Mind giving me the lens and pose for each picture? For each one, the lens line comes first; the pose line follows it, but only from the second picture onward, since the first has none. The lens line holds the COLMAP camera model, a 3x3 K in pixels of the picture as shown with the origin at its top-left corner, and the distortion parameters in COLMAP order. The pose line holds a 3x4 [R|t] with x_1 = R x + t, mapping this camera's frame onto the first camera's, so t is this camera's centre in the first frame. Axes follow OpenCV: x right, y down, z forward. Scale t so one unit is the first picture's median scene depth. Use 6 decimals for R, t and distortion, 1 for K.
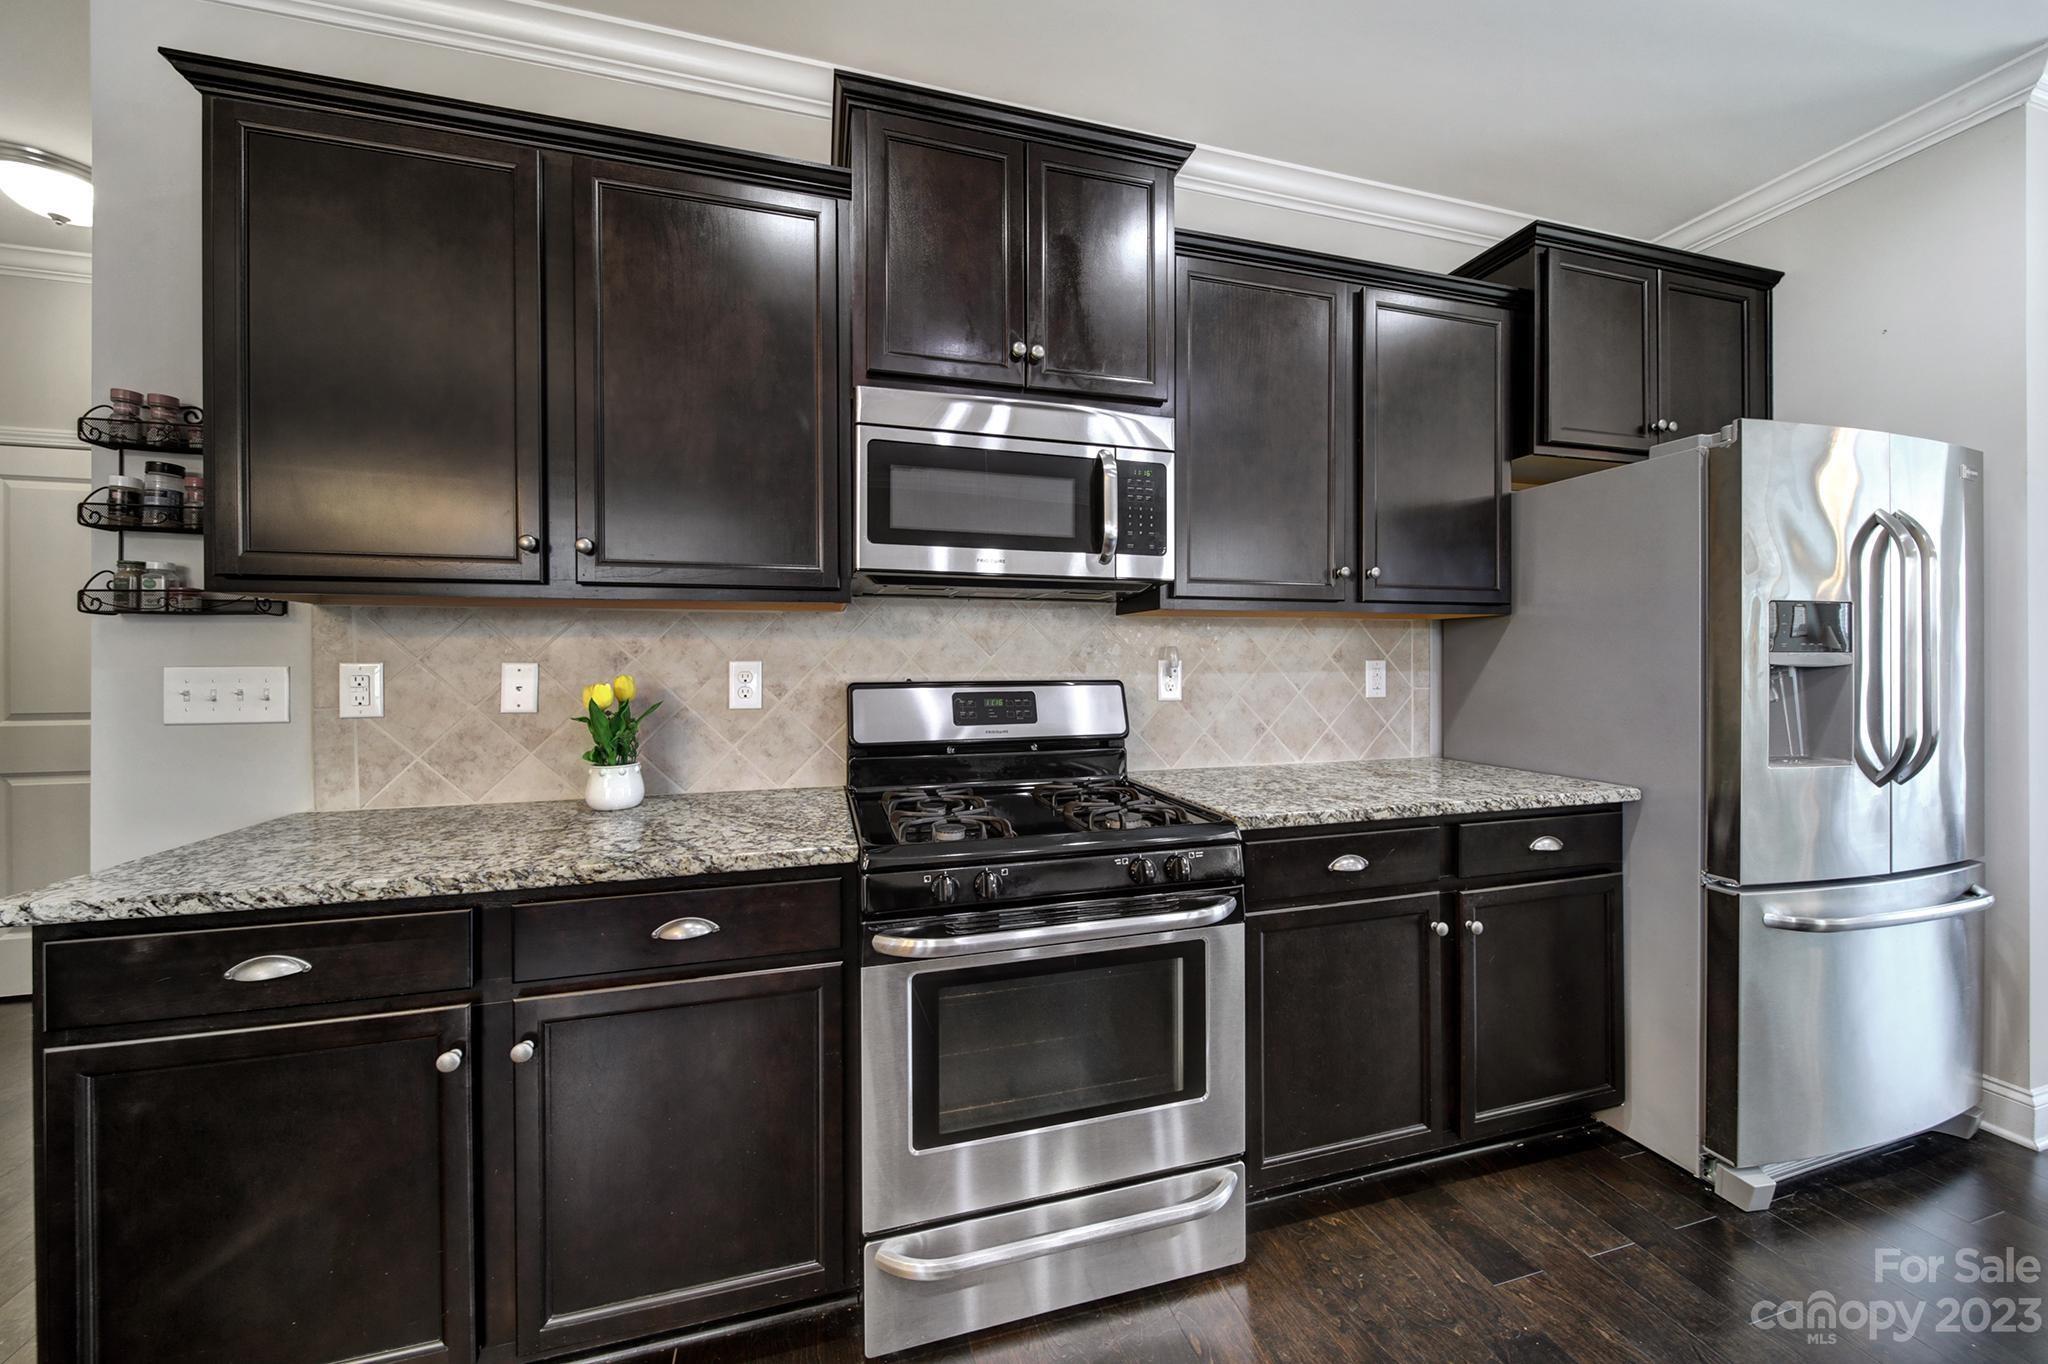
lens RADIAL K [[724.3, 0, 1014.4], [0, 724.3, 664.4], [0, 0, 1]] dist [0.001573, -0.001760]
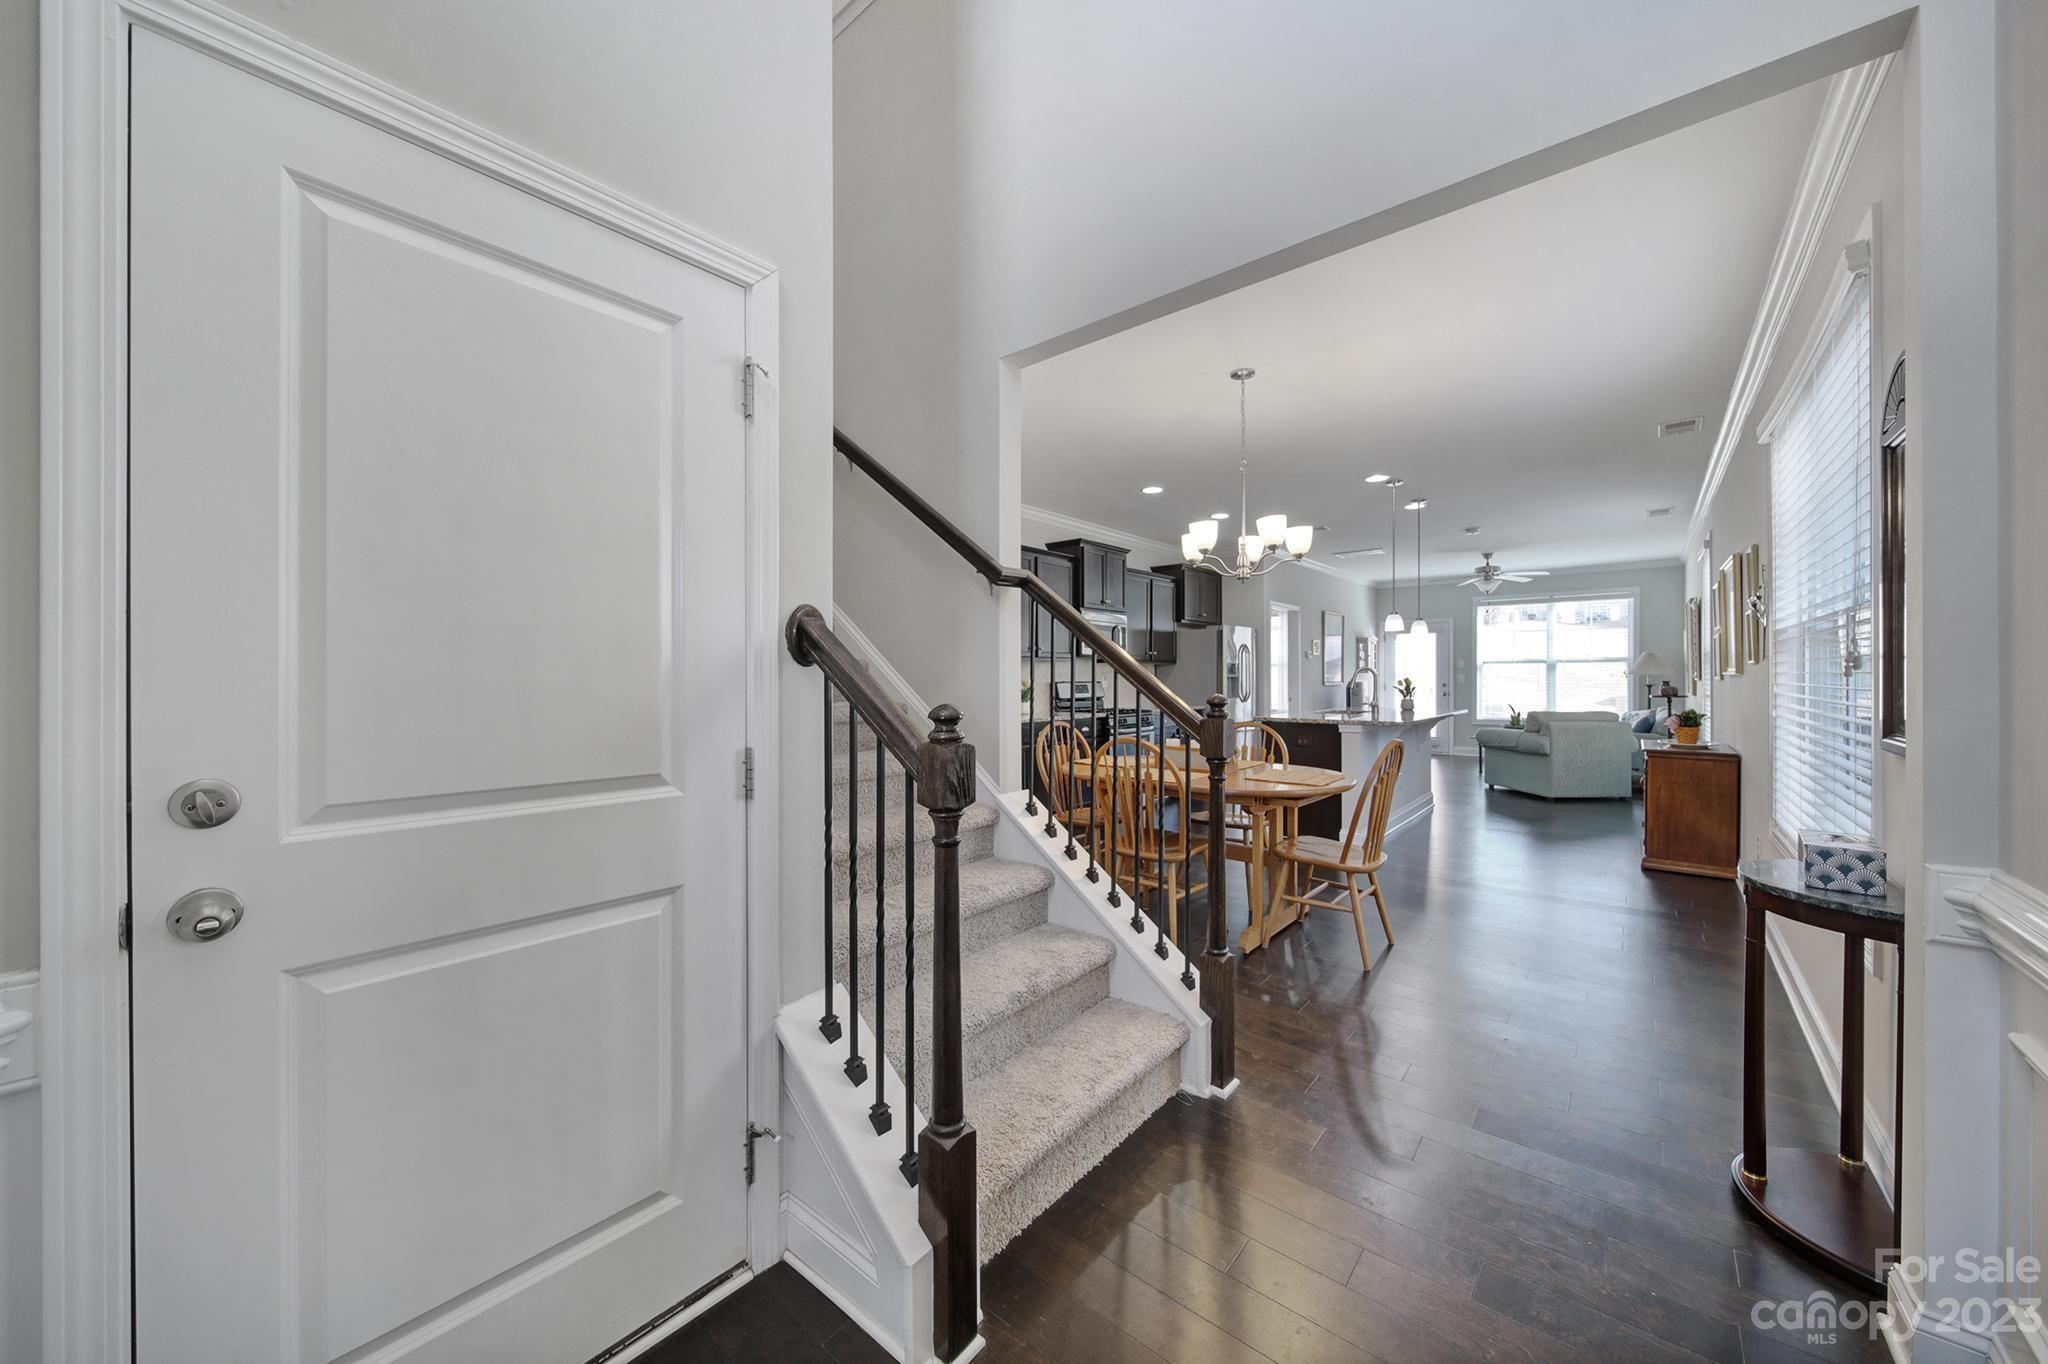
lens RADIAL K [[724.3, 0, 1017.1], [0, 724.3, 680.1], [0, 0, 1]] dist [0.001573, -0.001760]
pose [[0.832174, -0.001943, 0.554511, -2.675123], [0.004698, 0.999983, -0.003547, 0.032789], [-0.554494, 0.005557, 0.832169, -2.140429]]
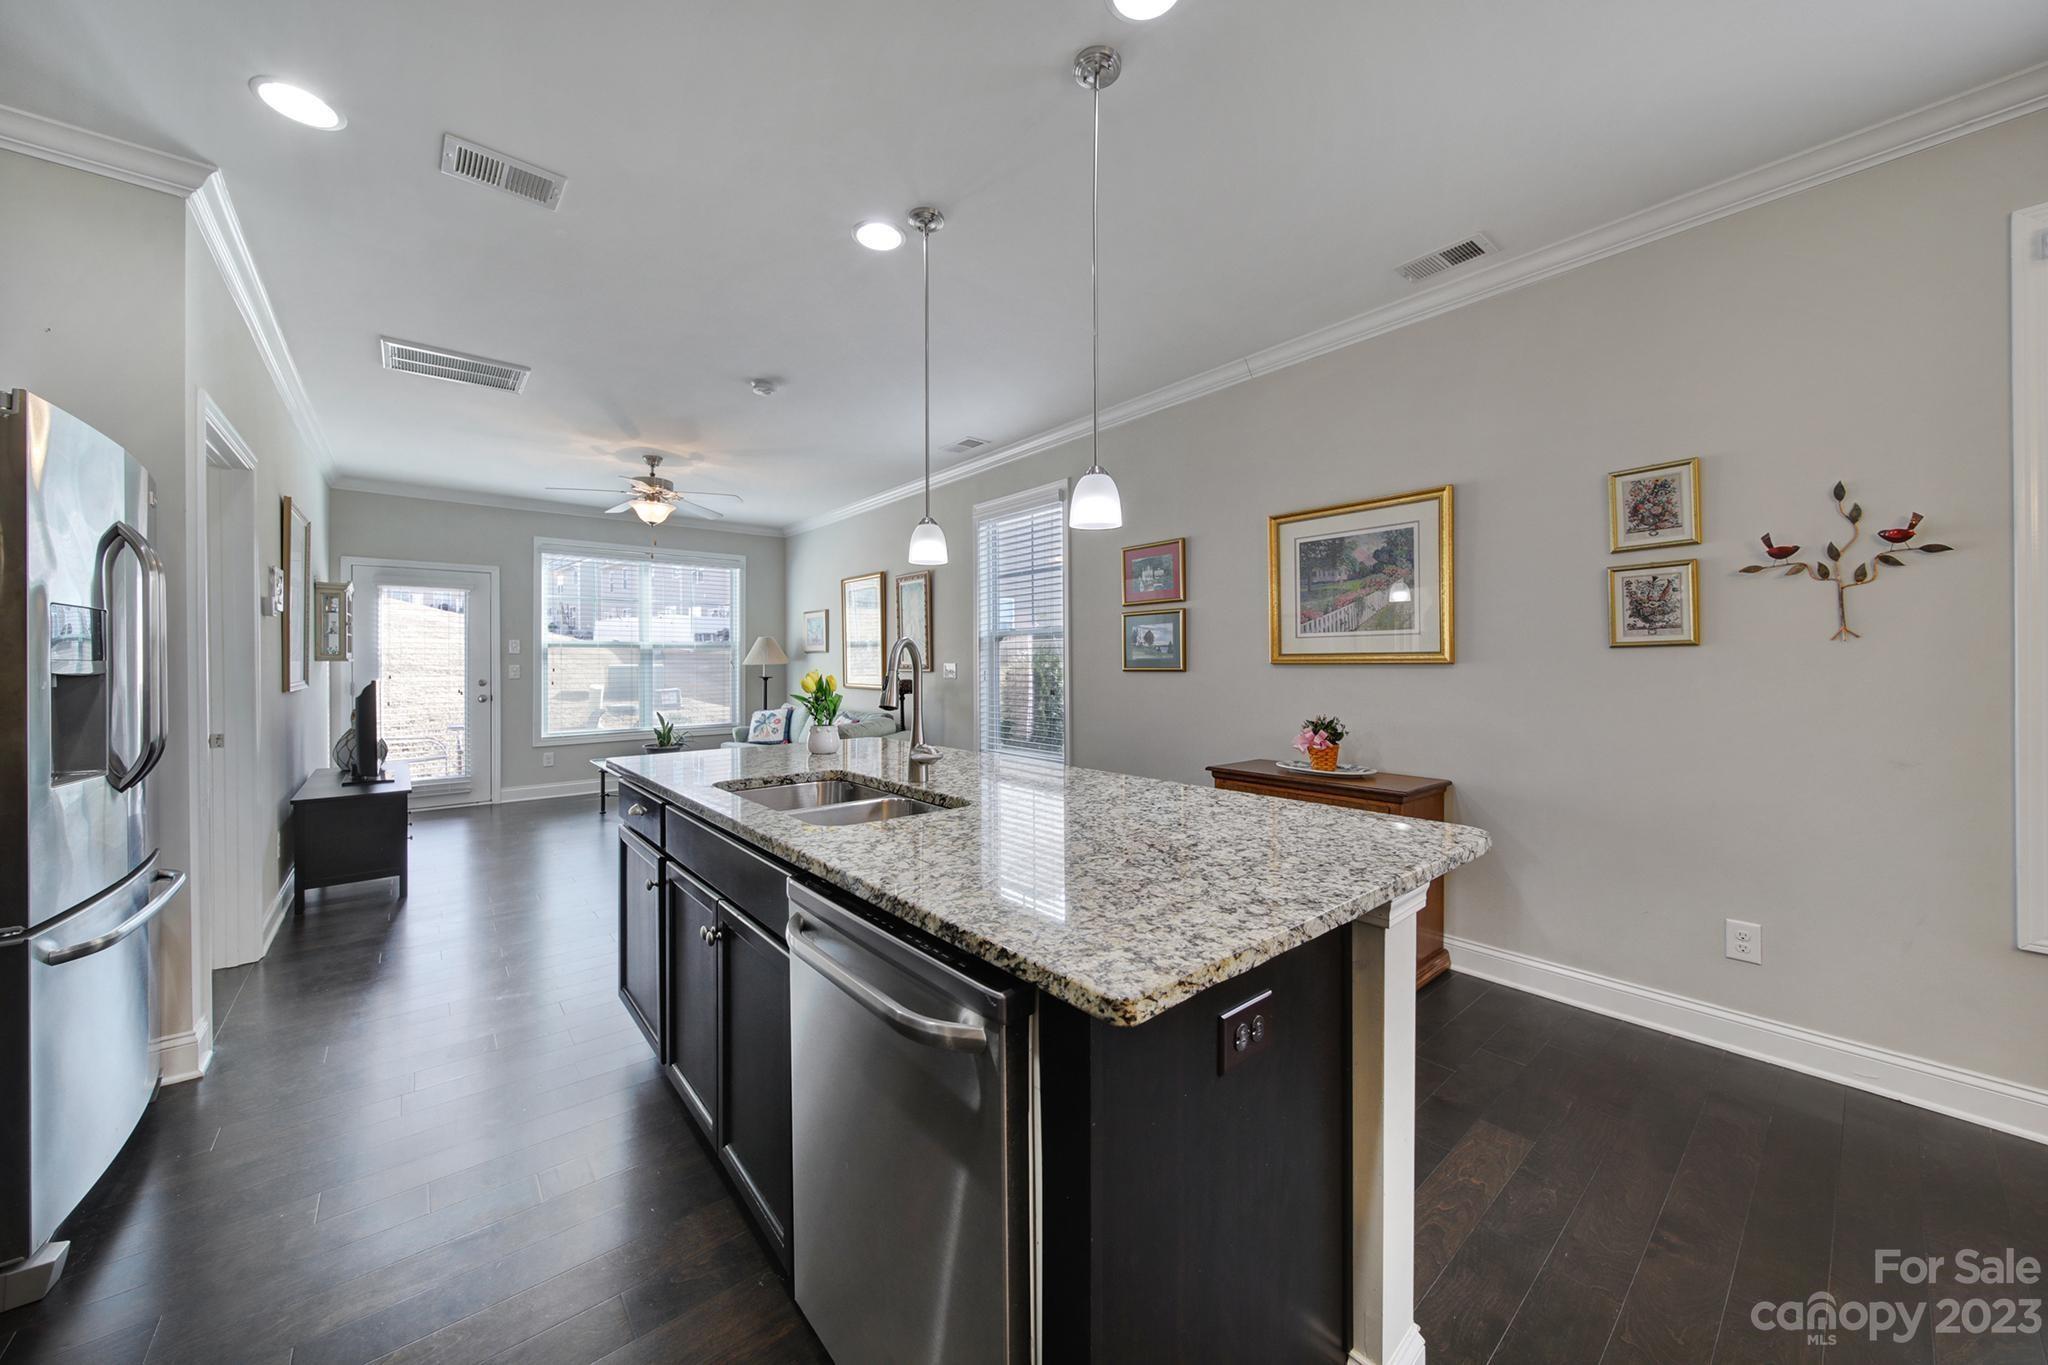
lens RADIAL K [[724.3, 0, 1015.7], [0, 724.3, 666.7], [0, 0, 1]] dist [0.001573, -0.001760]
pose [[-0.406519, -0.000062, 0.913643, -0.262576], [0.011589, 0.999919, 0.005224, -0.000189], [-0.913569, 0.012711, -0.406485, 0.266111]]
